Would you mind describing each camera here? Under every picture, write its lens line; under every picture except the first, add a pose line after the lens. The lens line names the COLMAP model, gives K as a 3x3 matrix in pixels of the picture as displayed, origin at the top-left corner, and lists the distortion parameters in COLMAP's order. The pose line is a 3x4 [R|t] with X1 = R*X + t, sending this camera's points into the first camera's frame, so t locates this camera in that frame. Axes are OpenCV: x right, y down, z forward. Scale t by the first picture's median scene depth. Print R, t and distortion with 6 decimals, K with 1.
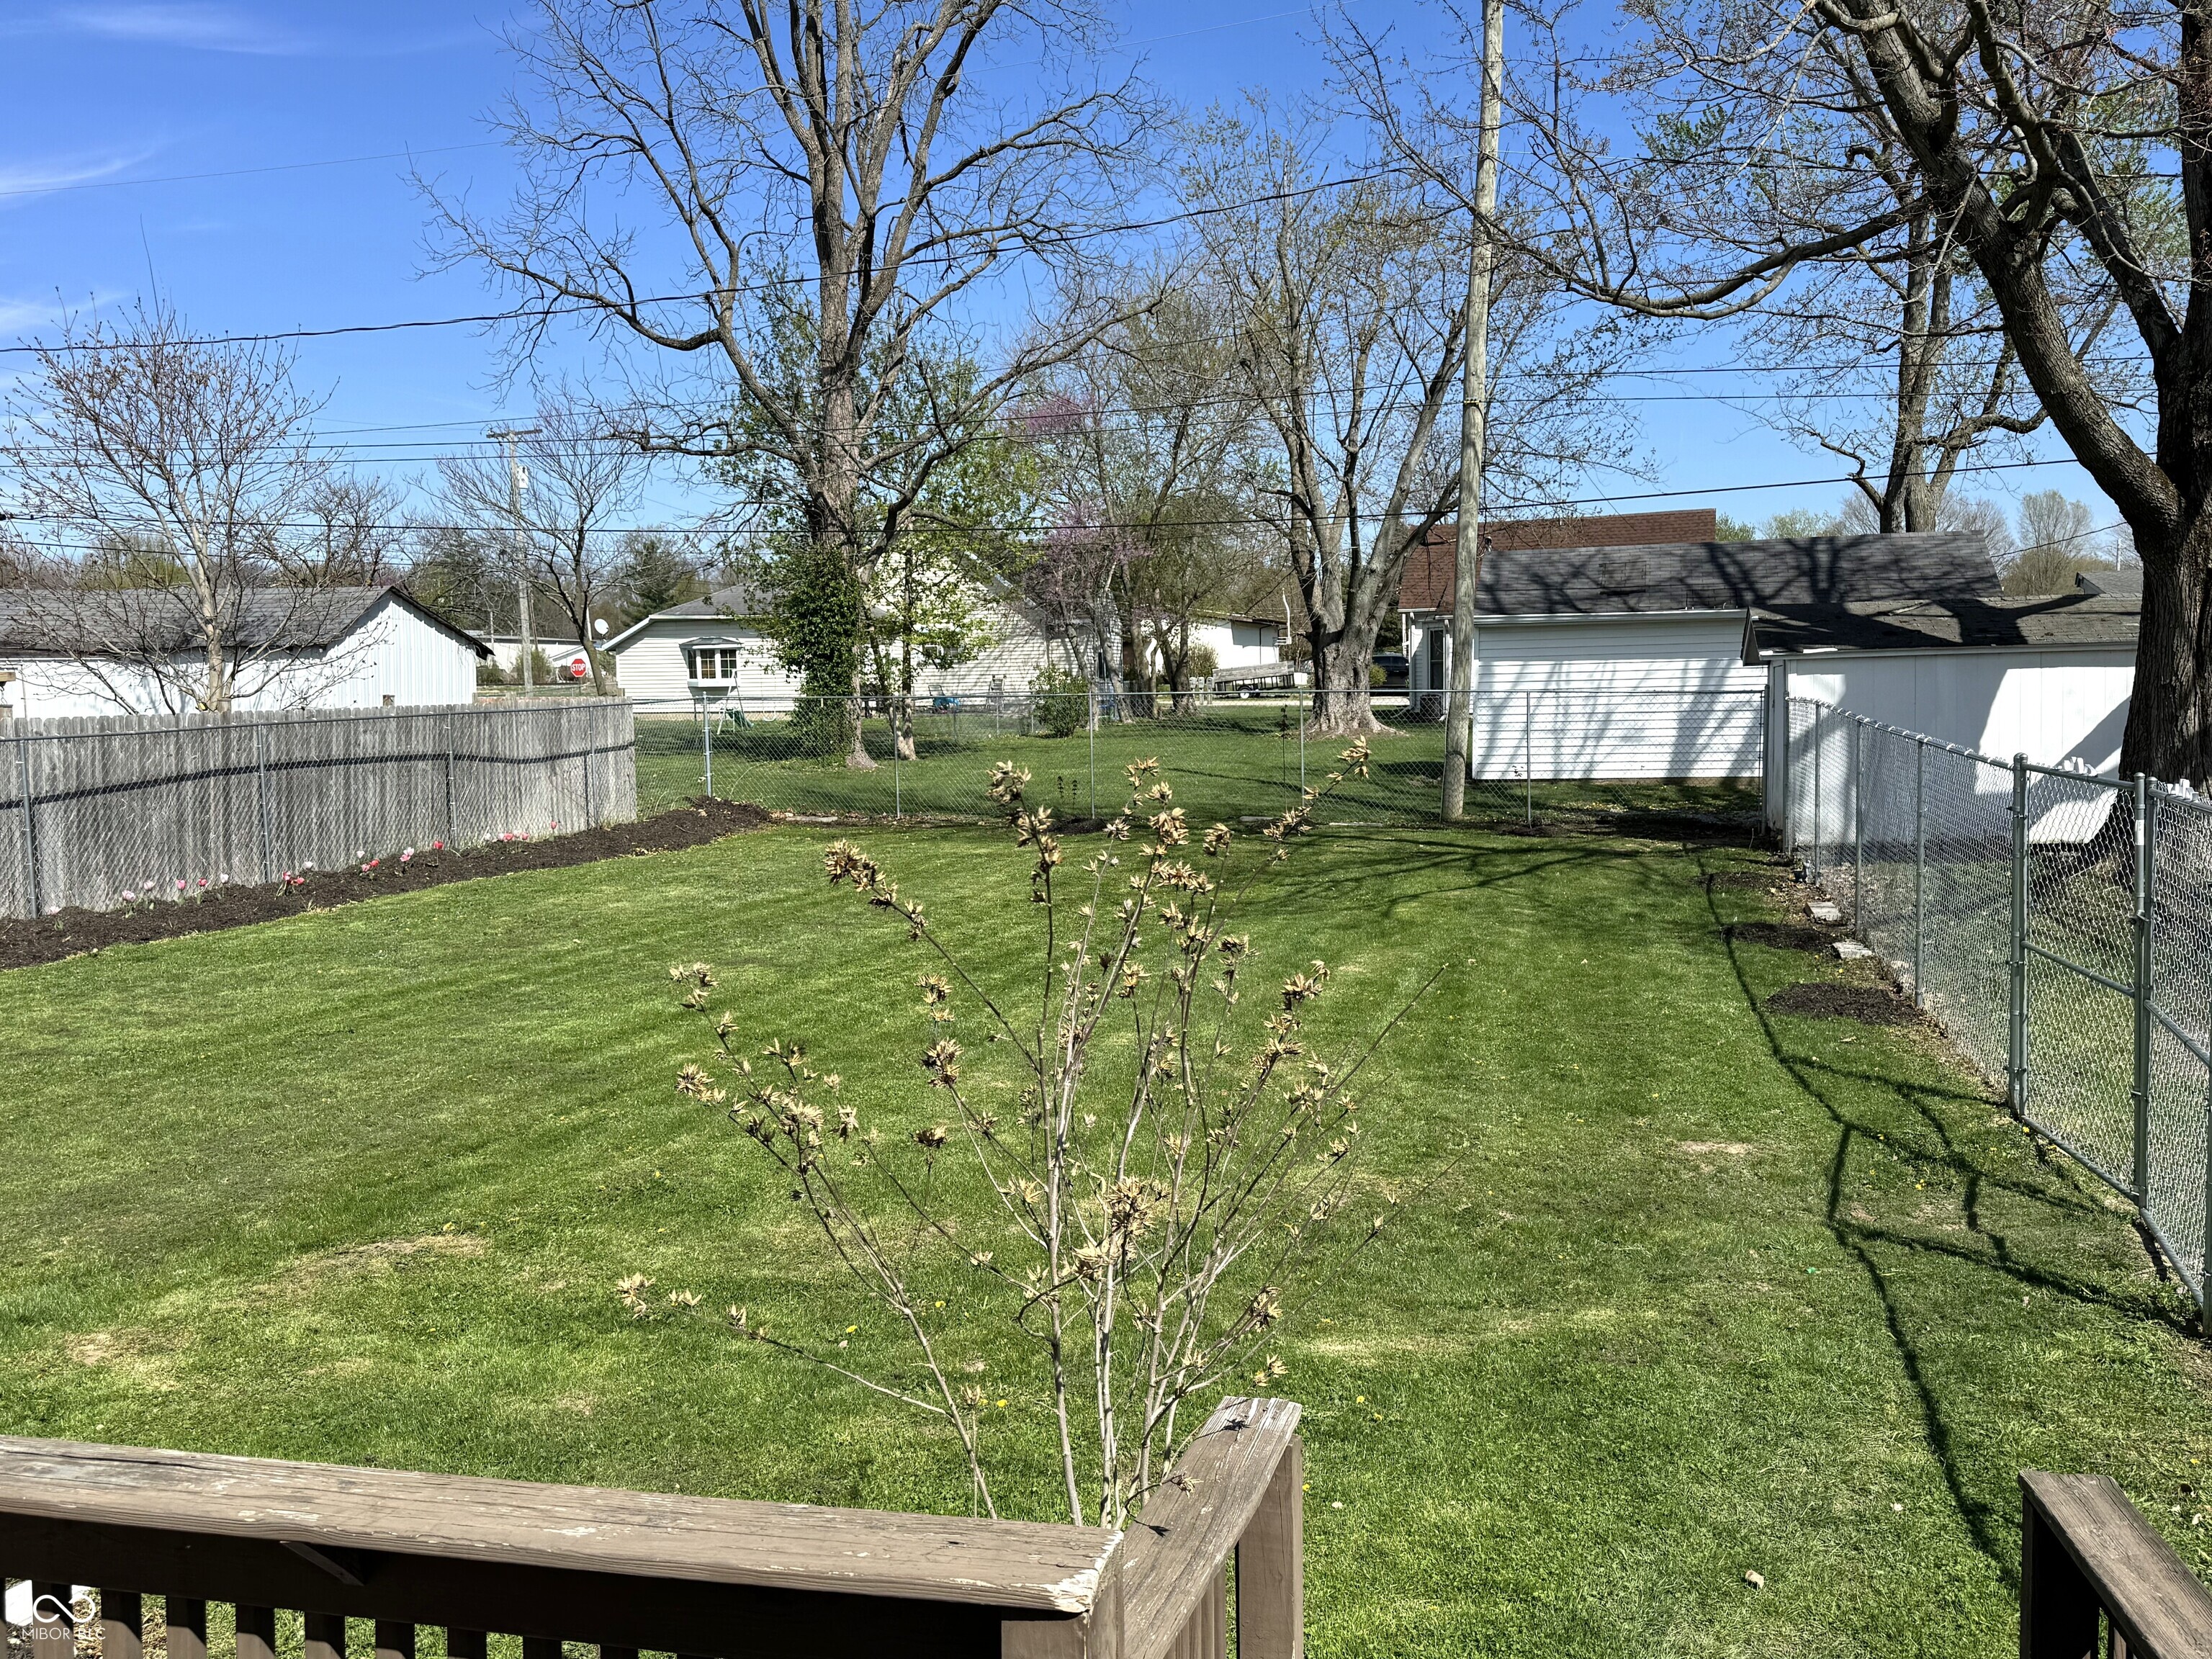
lens RADIAL K [[1875.9, 0, 1105.5], [0, 1875.9, 819.3], [0, 0, 1]] dist [0.041914, -0.061152]
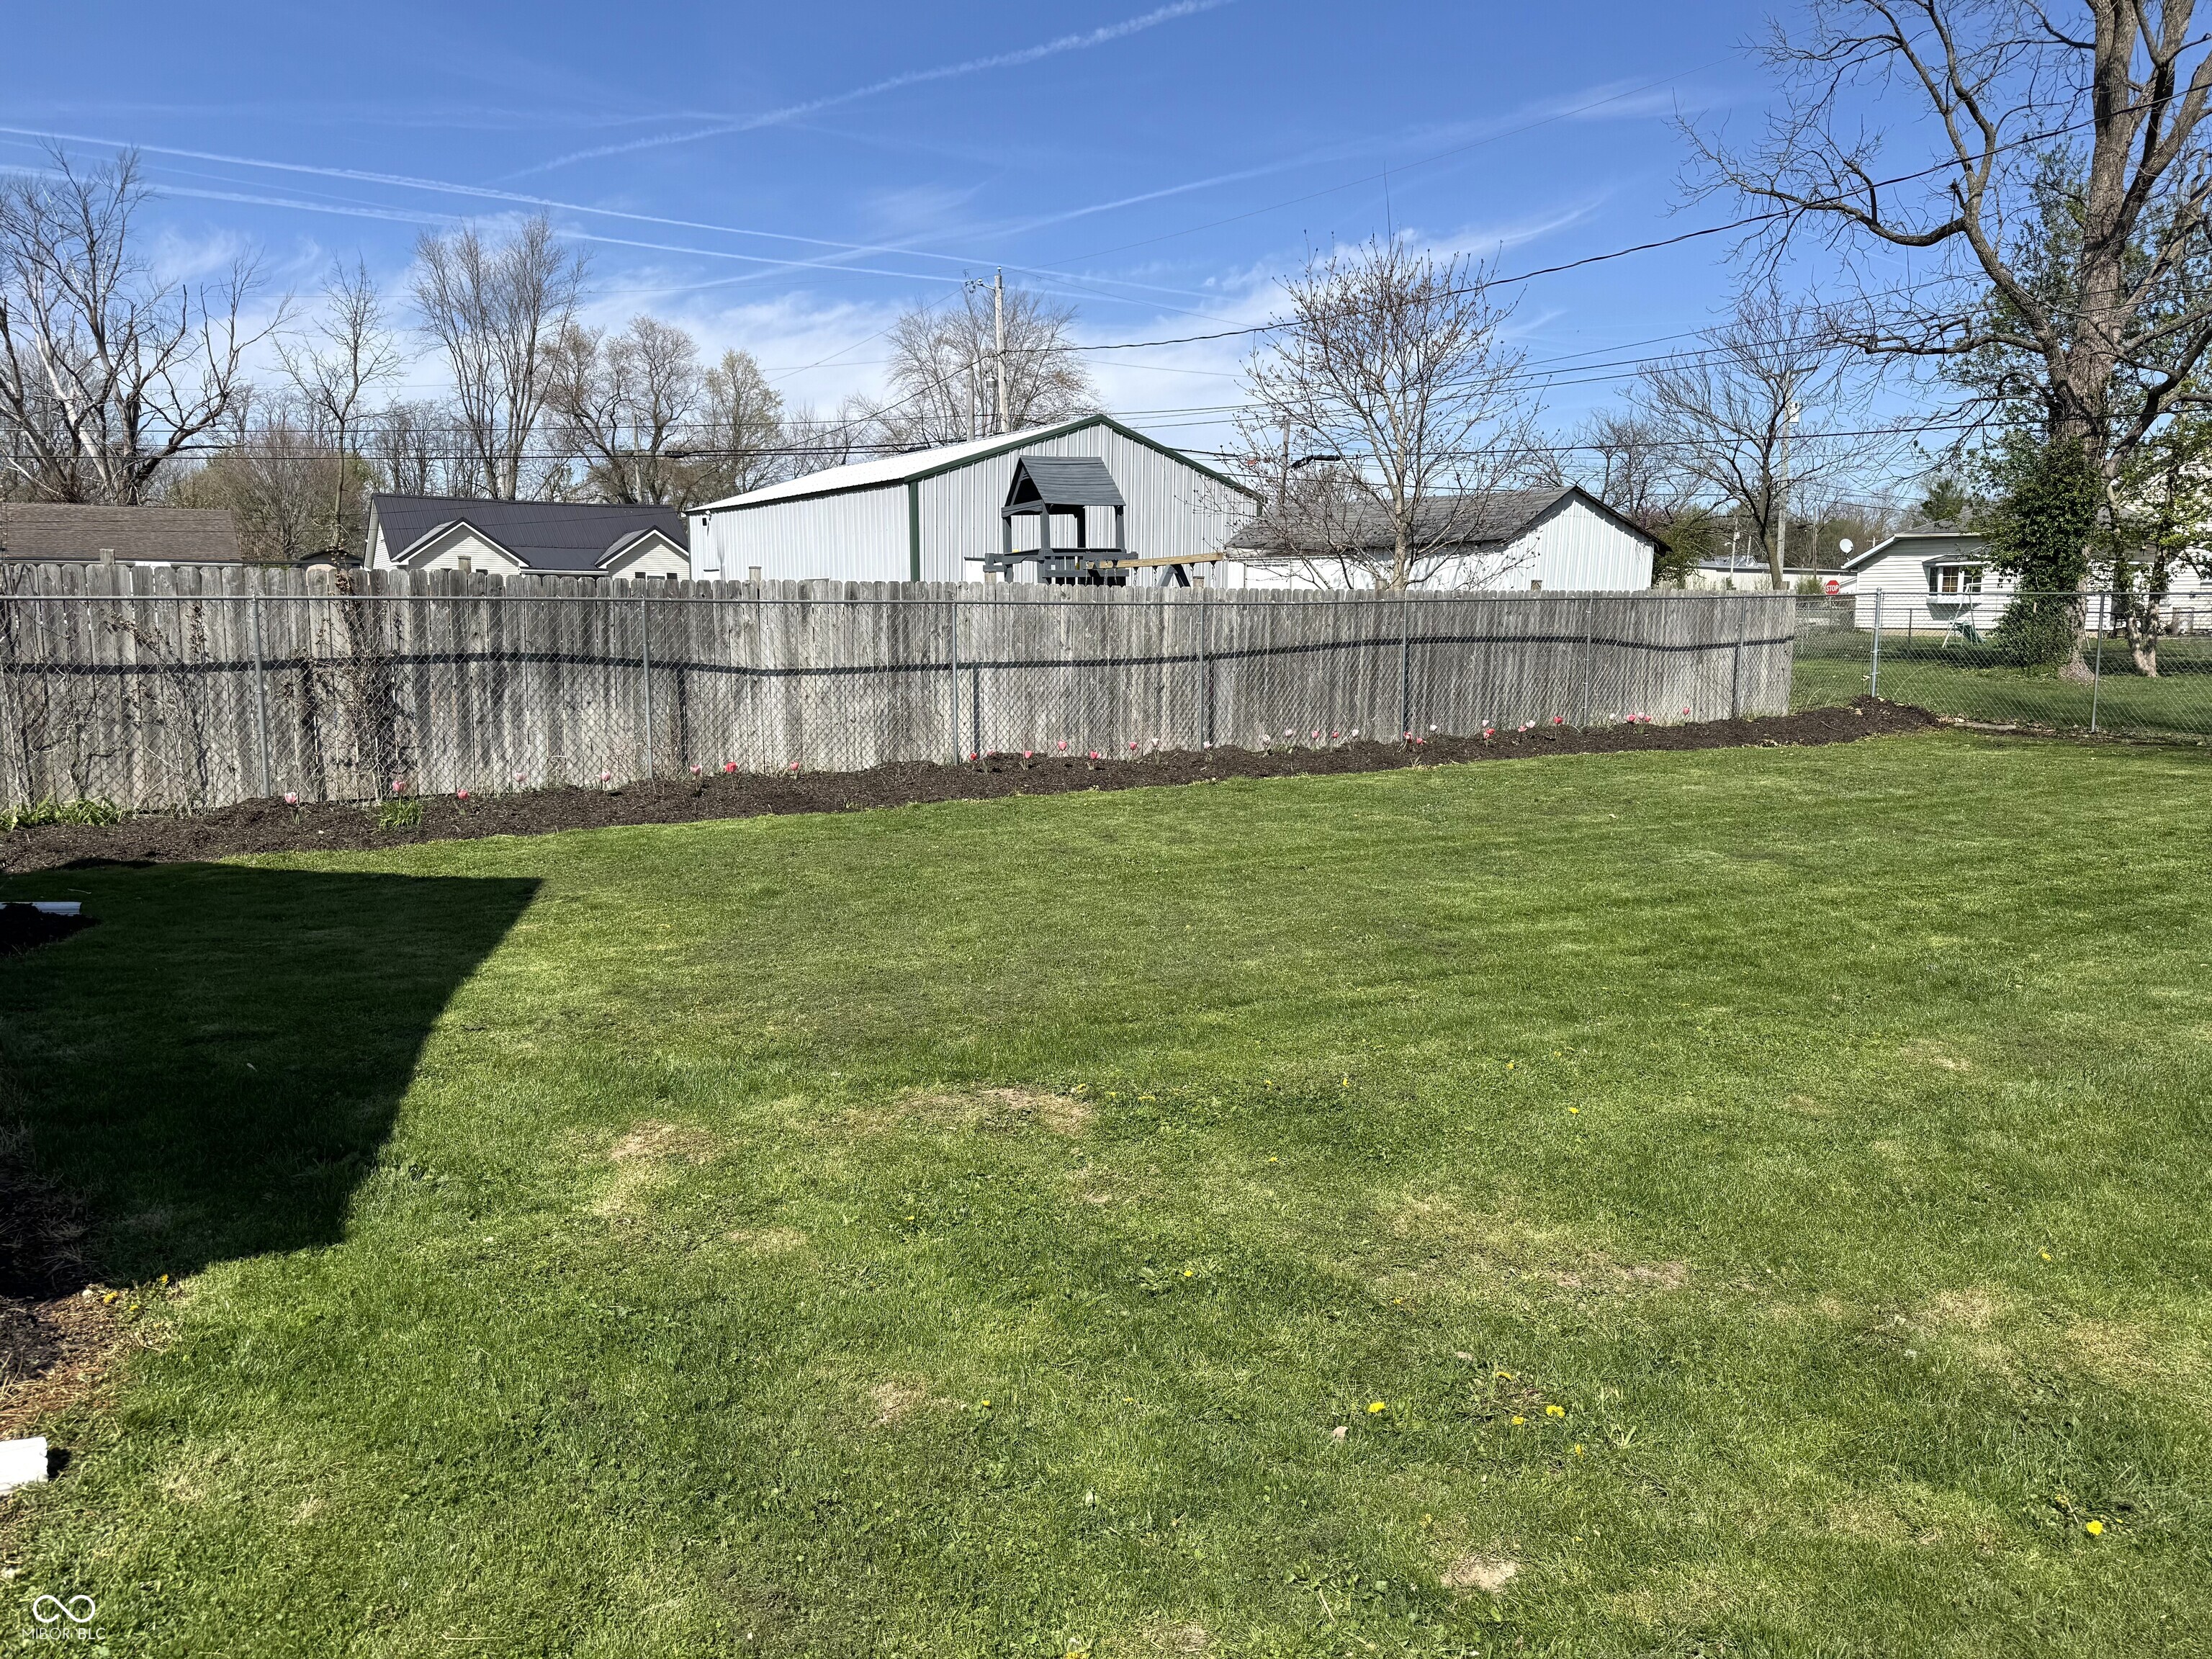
lens RADIAL K [[1563.1, 0, 1099.9], [0, 1563.1, 813.8], [0, 0, 1]] dist [0.025779, -0.035434]
pose [[0.747732, 0.102597, -0.656026, 0.030267], [-0.066320, 0.994590, 0.079955, 0.010656], [0.660680, -0.016277, 0.750491, 0.141494]]
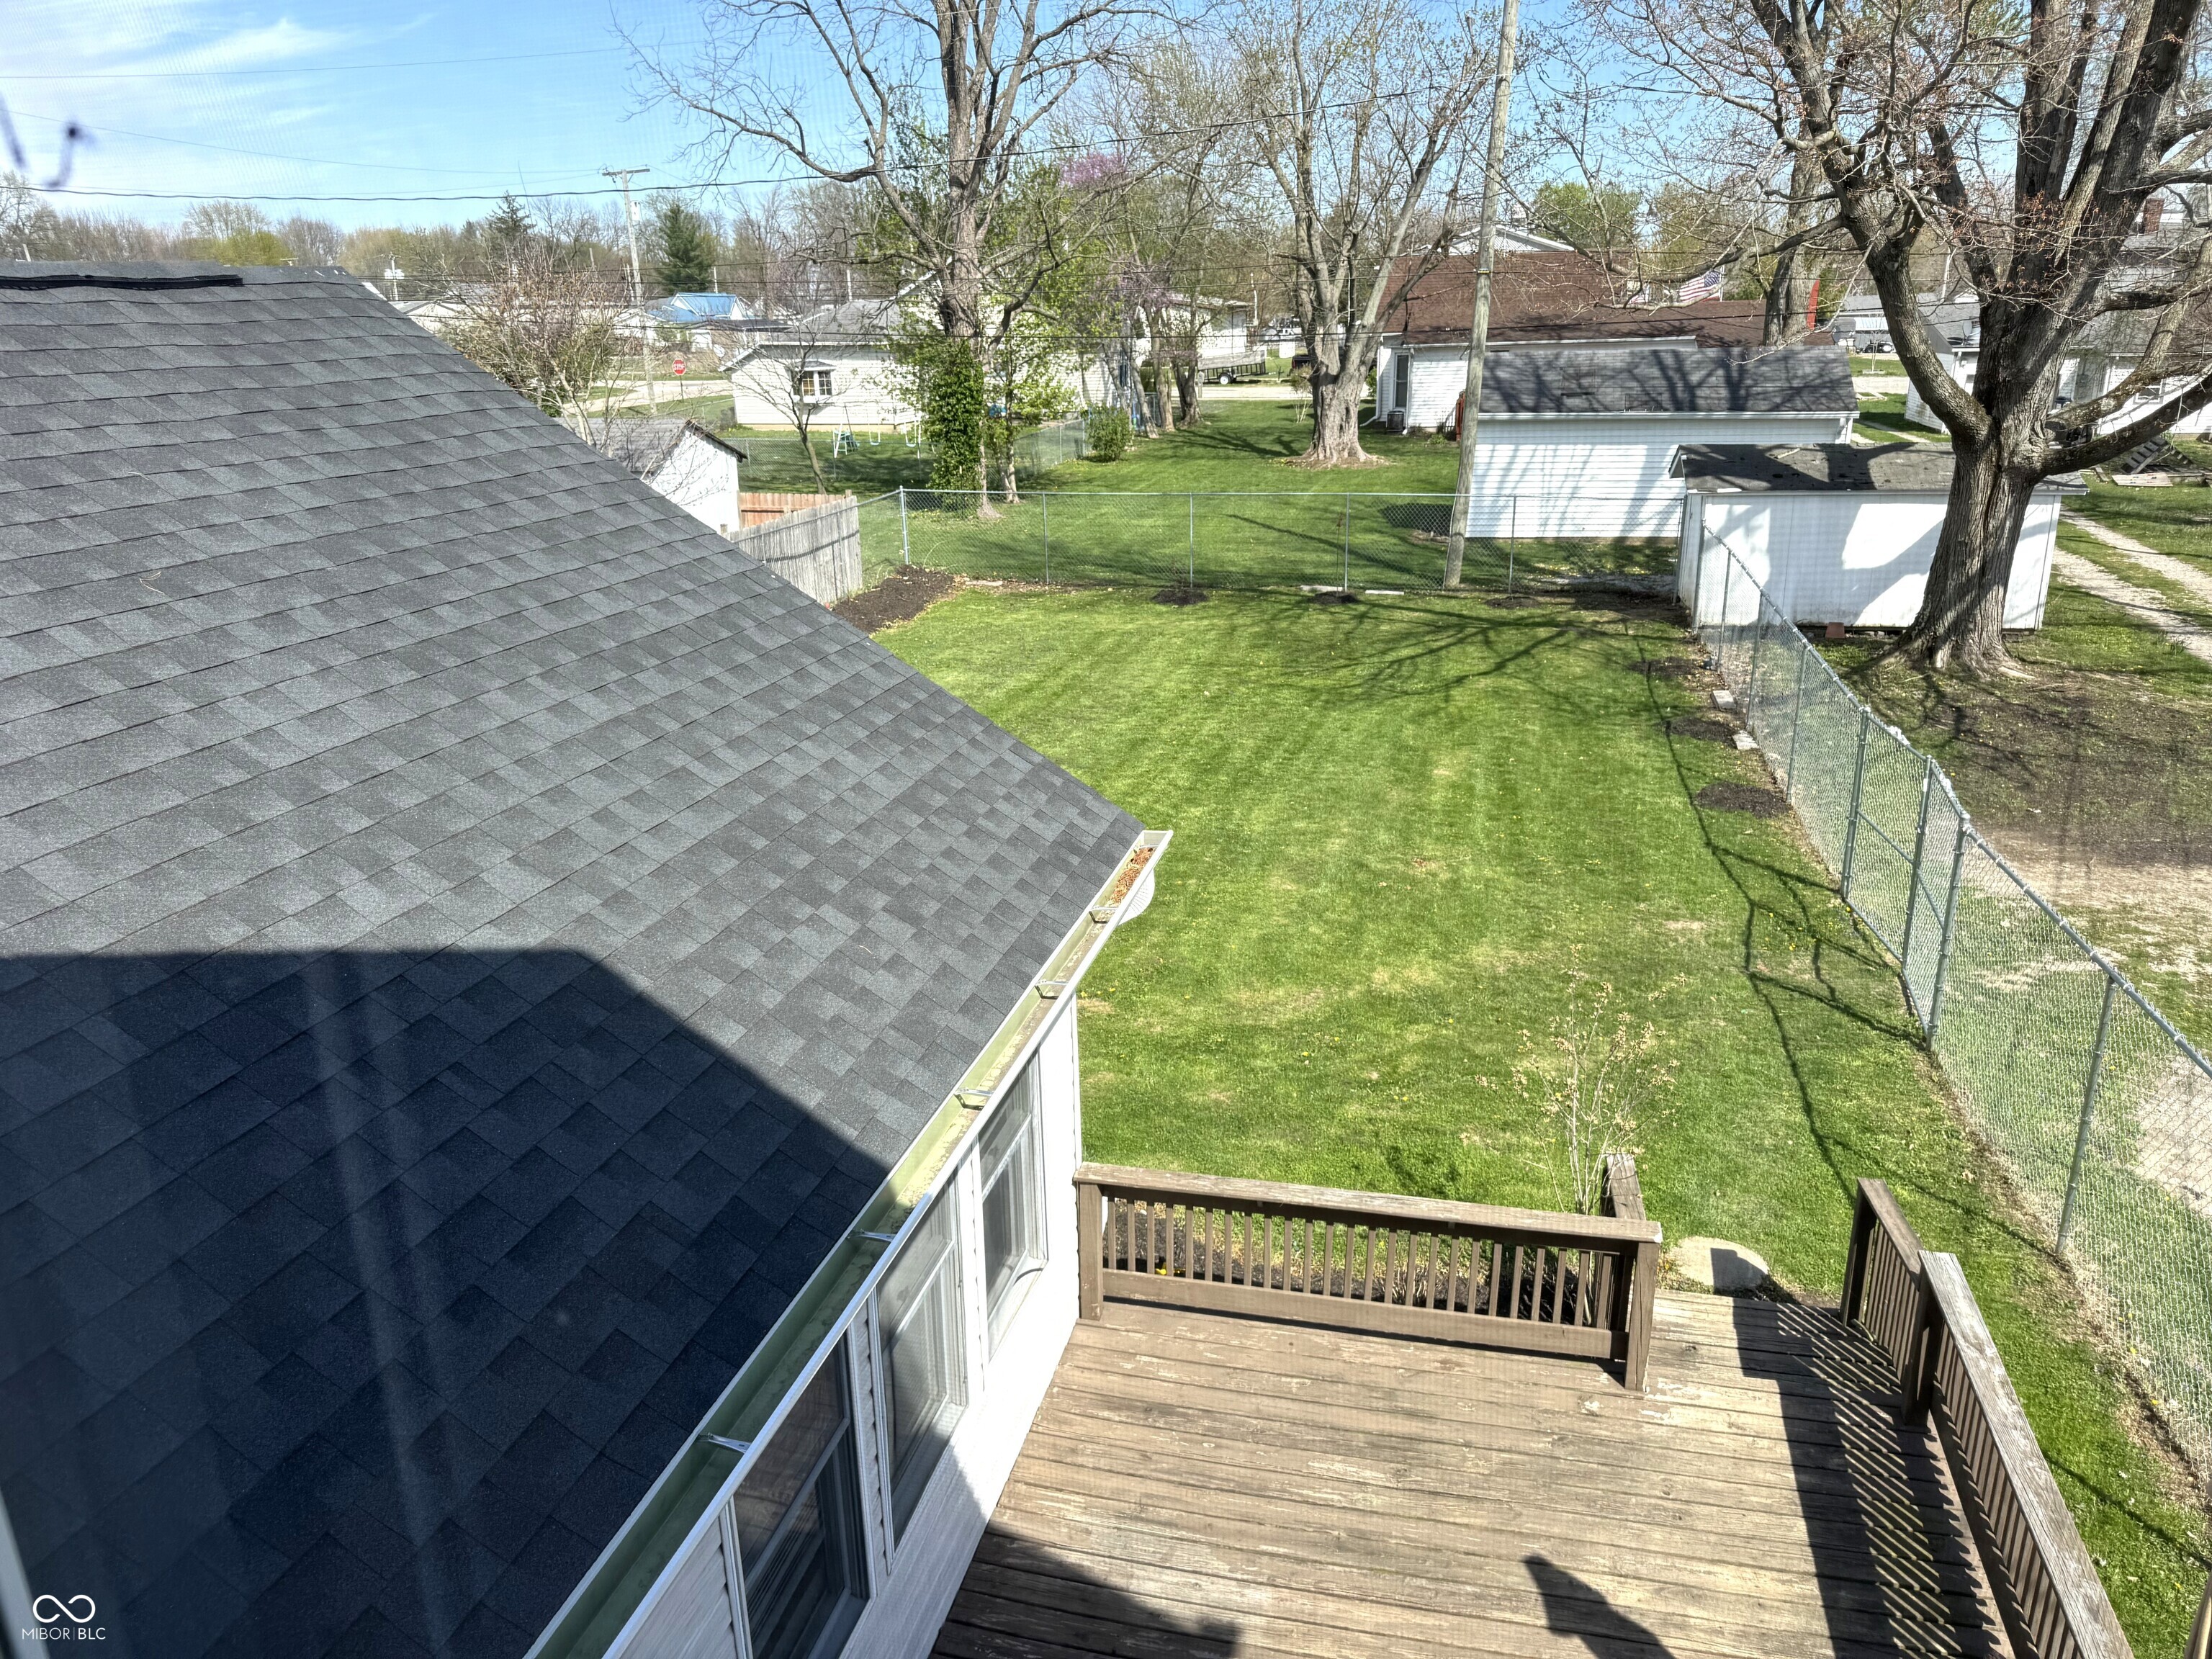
lens RADIAL K [[1563.1, 0, 1096.4], [0, 1563.1, 837.1], [0, 0, 1]] dist [0.025779, -0.035434]
pose [[0.999818, -0.010172, 0.016130, -0.101292], [0.005933, 0.969803, 0.243817, -0.103756], [-0.018123, -0.243677, 0.969687, -0.171154]]
